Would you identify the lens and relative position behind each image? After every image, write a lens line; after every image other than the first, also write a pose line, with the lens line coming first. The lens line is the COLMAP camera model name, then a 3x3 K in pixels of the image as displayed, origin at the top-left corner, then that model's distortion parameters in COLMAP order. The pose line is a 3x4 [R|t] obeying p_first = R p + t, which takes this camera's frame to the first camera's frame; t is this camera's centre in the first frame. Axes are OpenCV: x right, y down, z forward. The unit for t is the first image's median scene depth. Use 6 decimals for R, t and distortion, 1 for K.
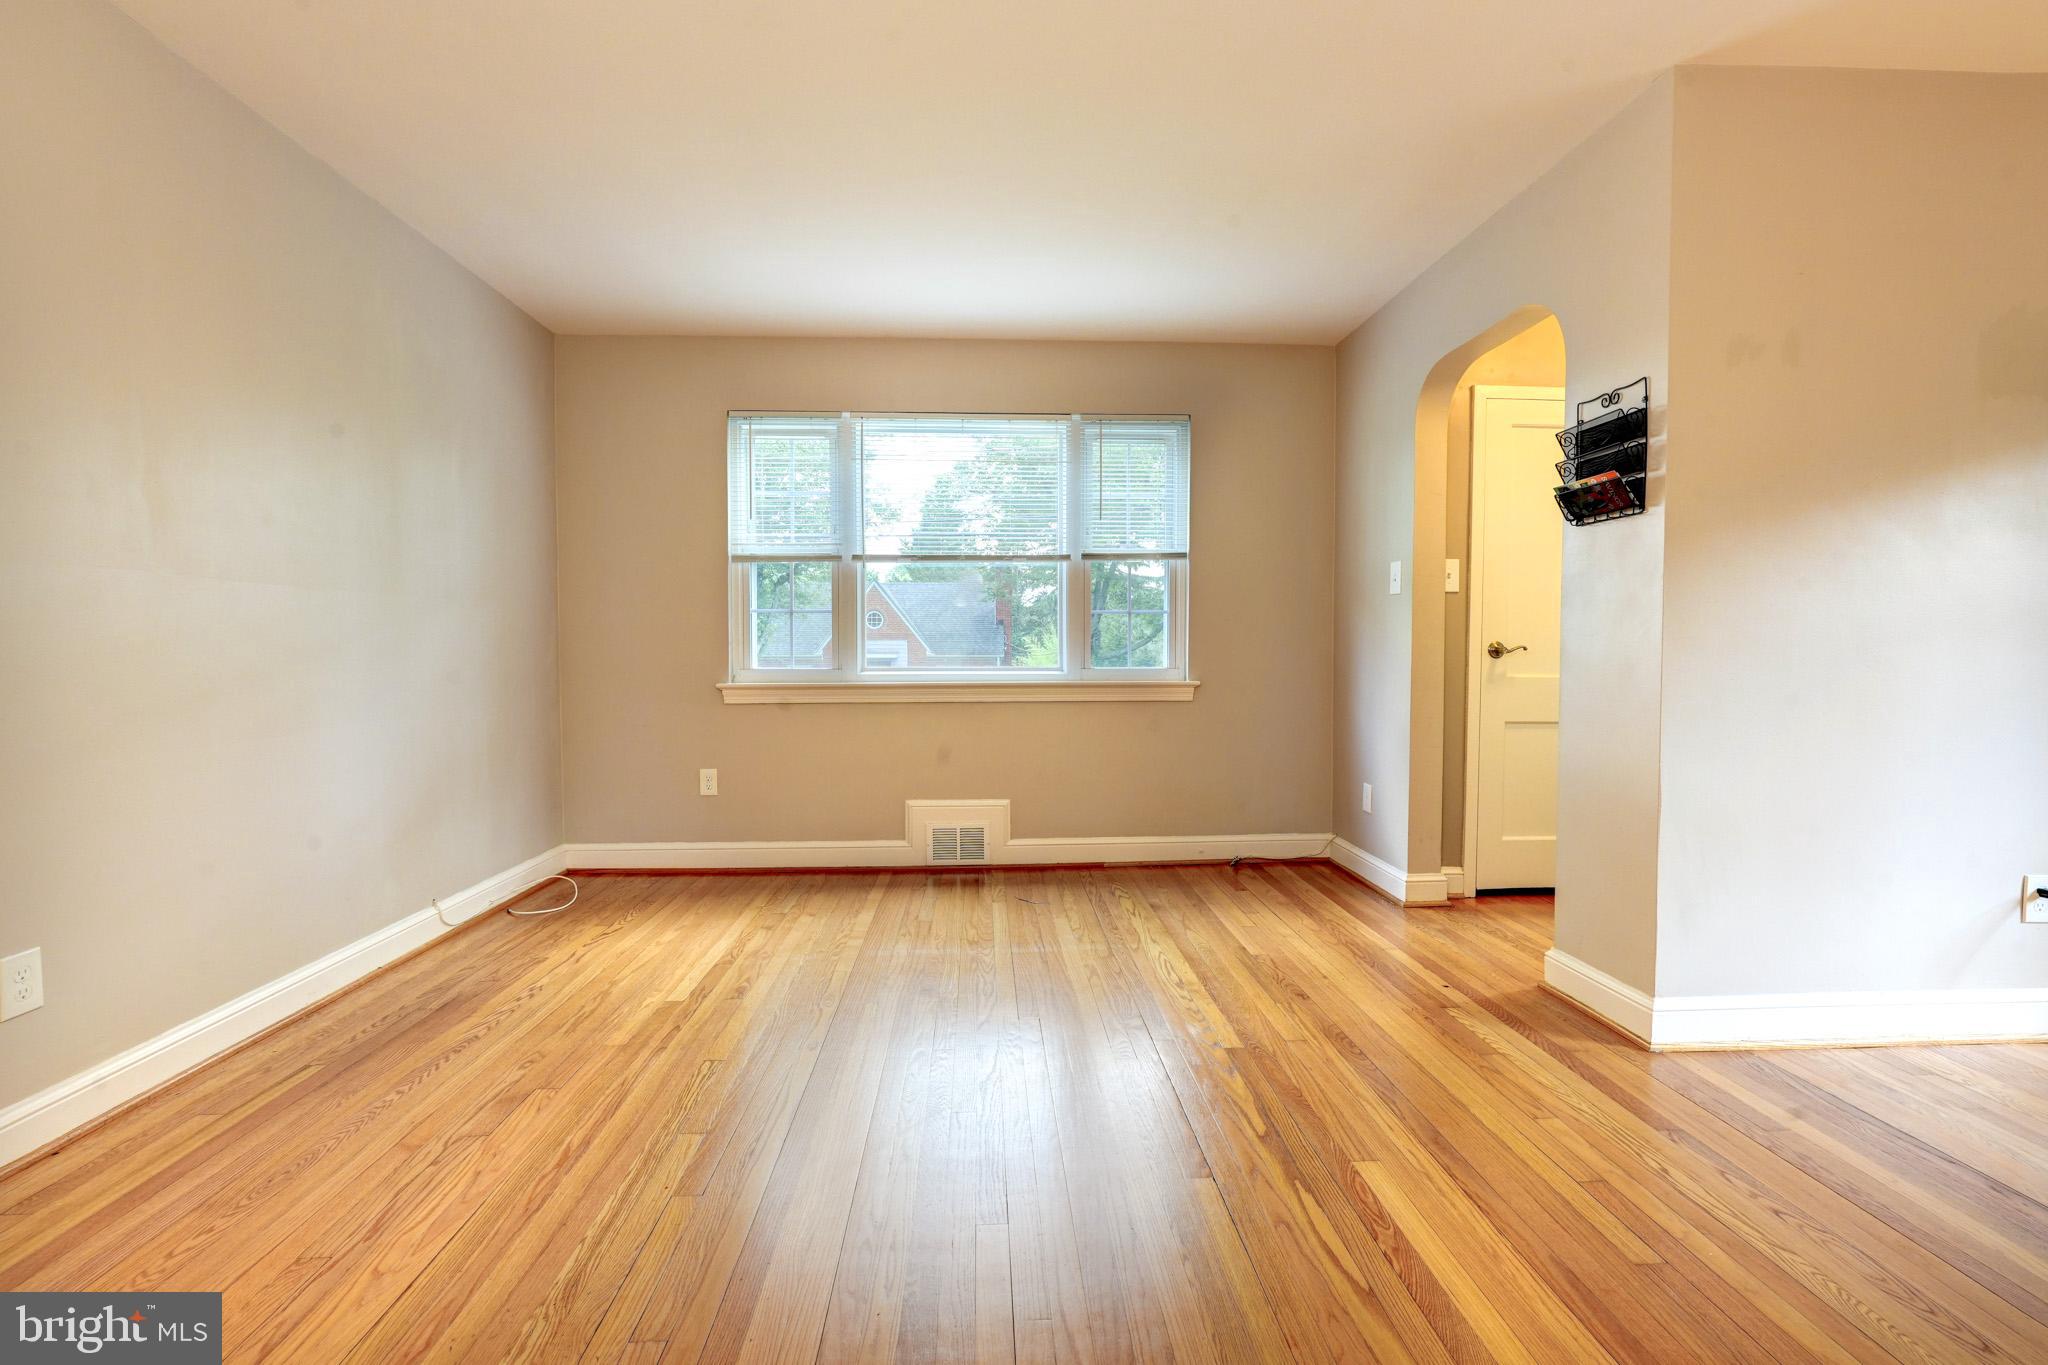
lens RADIAL K [[907.5, 0, 1025.0], [0, 907.5, 680.5], [0, 0, 1]] dist [-0.016167, 0.009359]
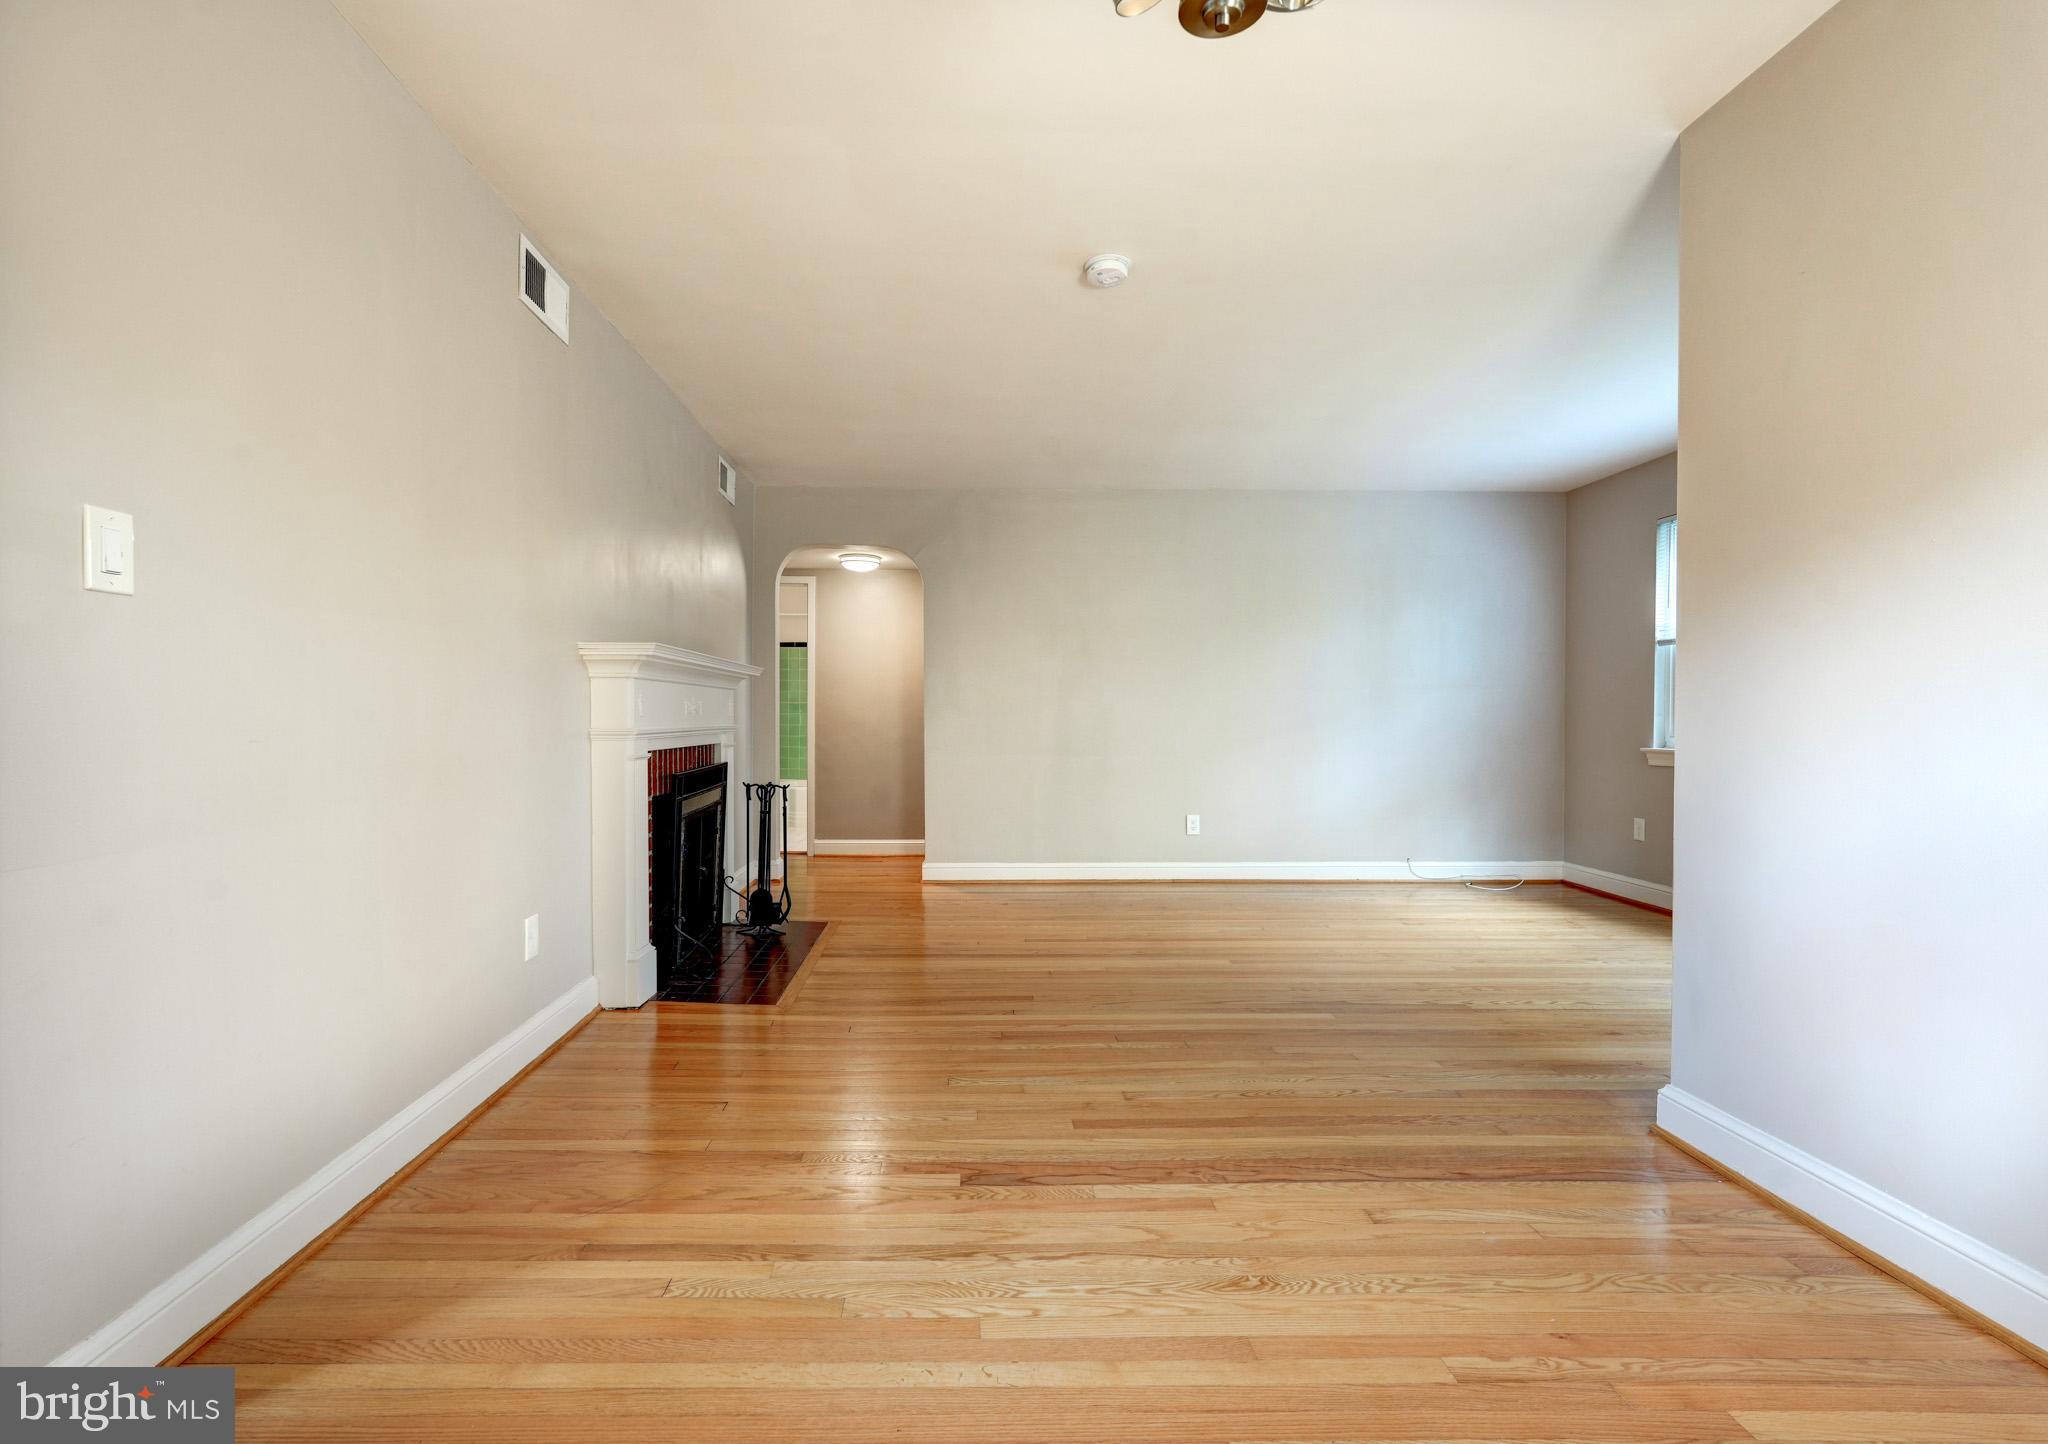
lens RADIAL K [[953.1, 0, 971.8], [0, 953.1, 718.2], [0, 0, 1]] dist [-0.002537, 0.000099]
pose [[-0.037527, 0.002813, -0.999292, 1.054621], [-0.037815, 0.999276, 0.004233, -0.008574], [0.998580, 0.037947, -0.037393, 0.169514]]
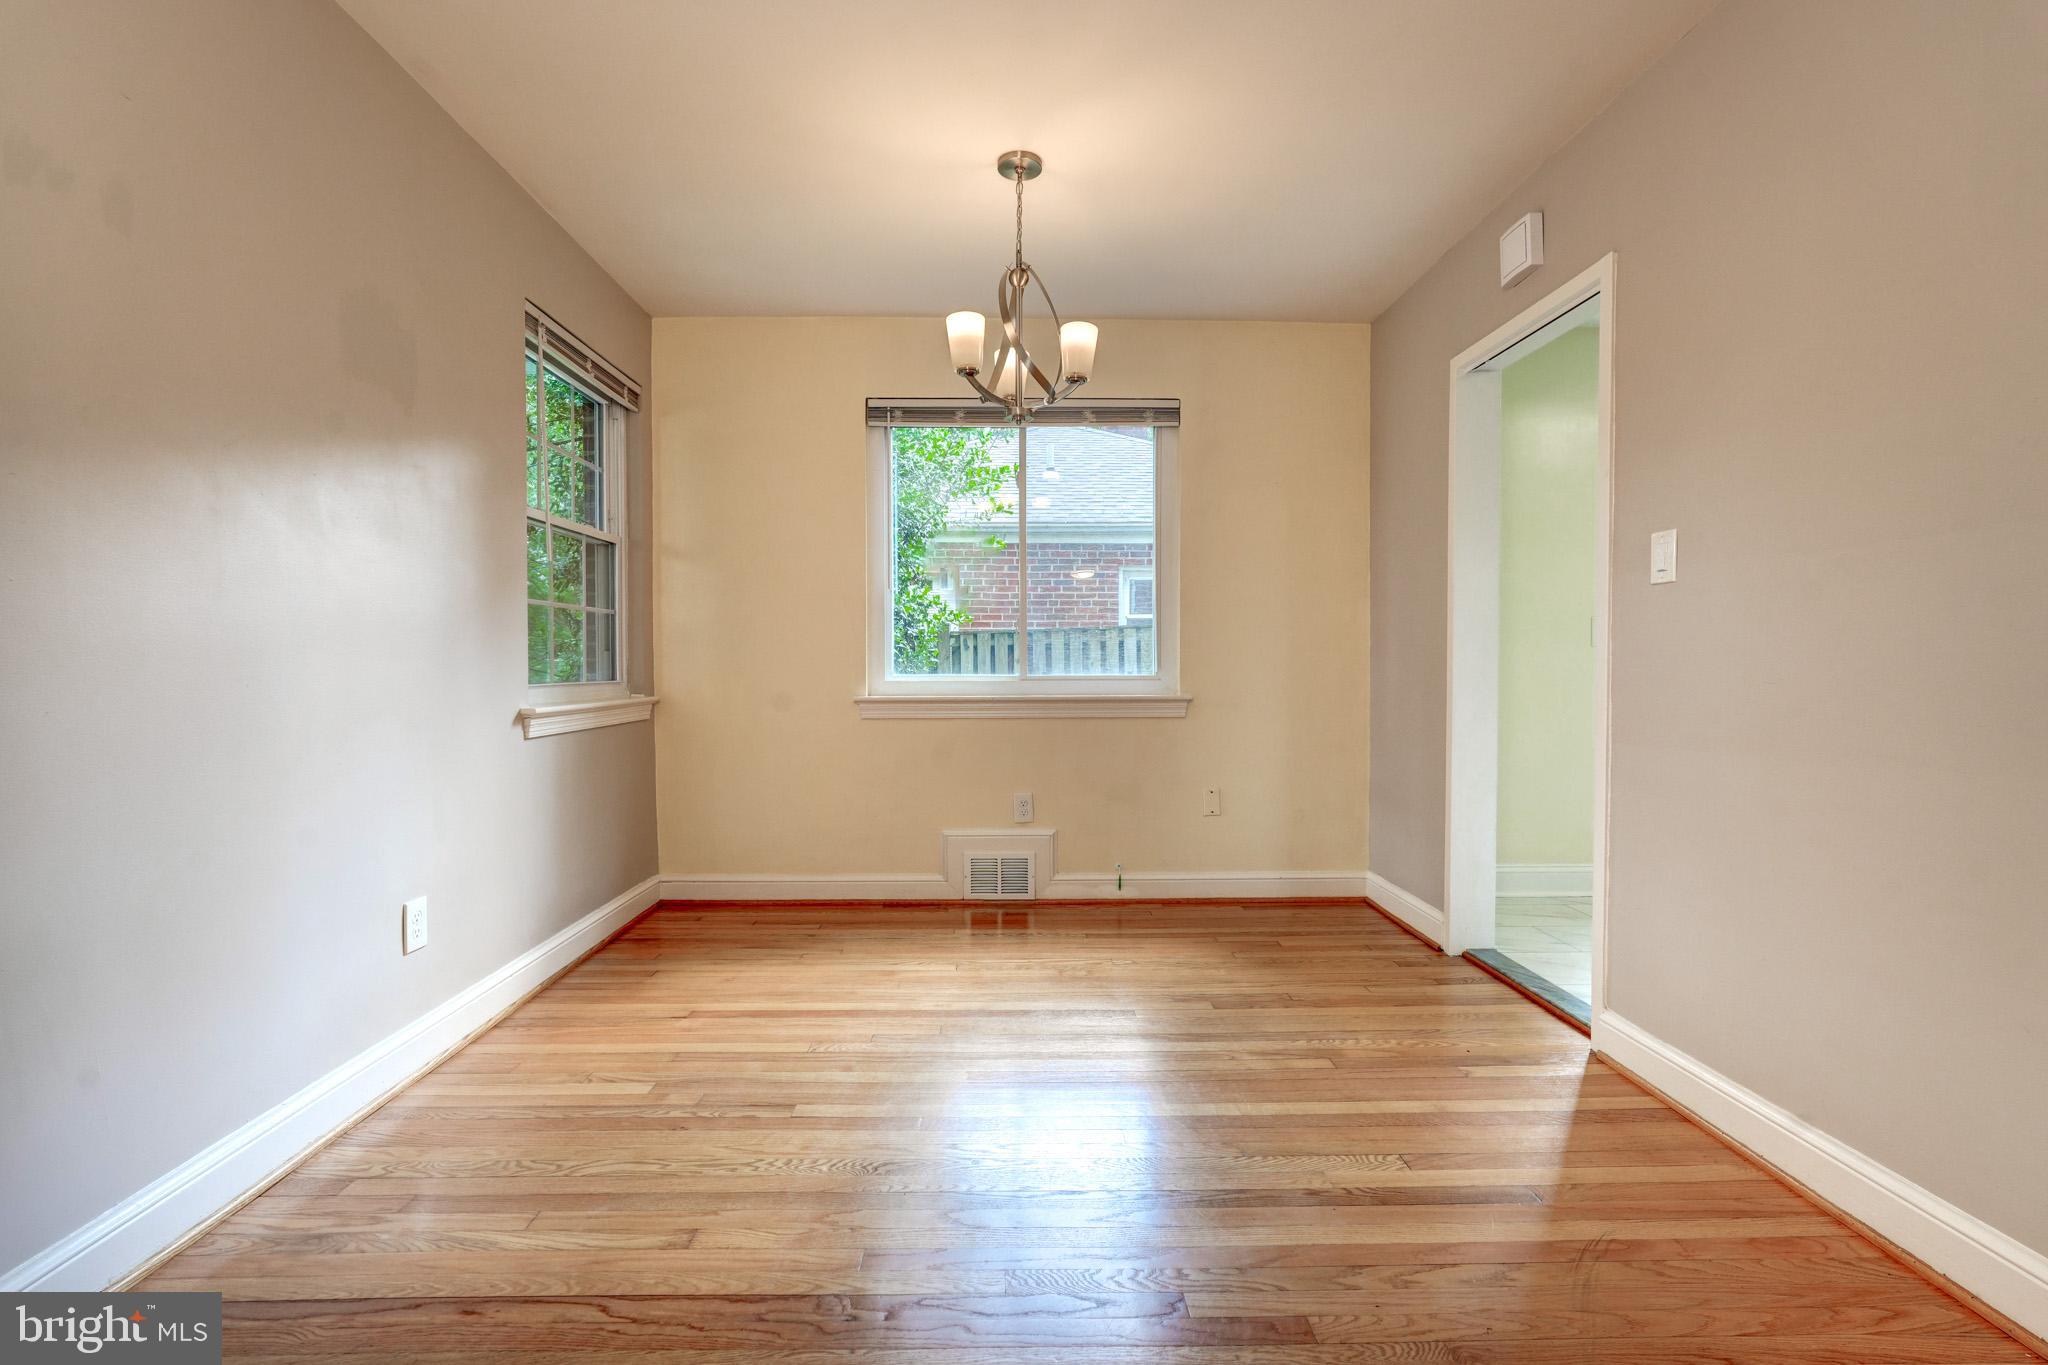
lens RADIAL K [[907.5, 0, 1025.0], [0, 907.5, 680.5], [0, 0, 1]] dist [-0.016167, 0.009359]
pose [[0.027143, -0.018849, 0.999454, 0.121530], [0.034264, 0.999252, 0.017915, -0.006432], [-0.999044, 0.033759, 0.027769, 0.201034]]
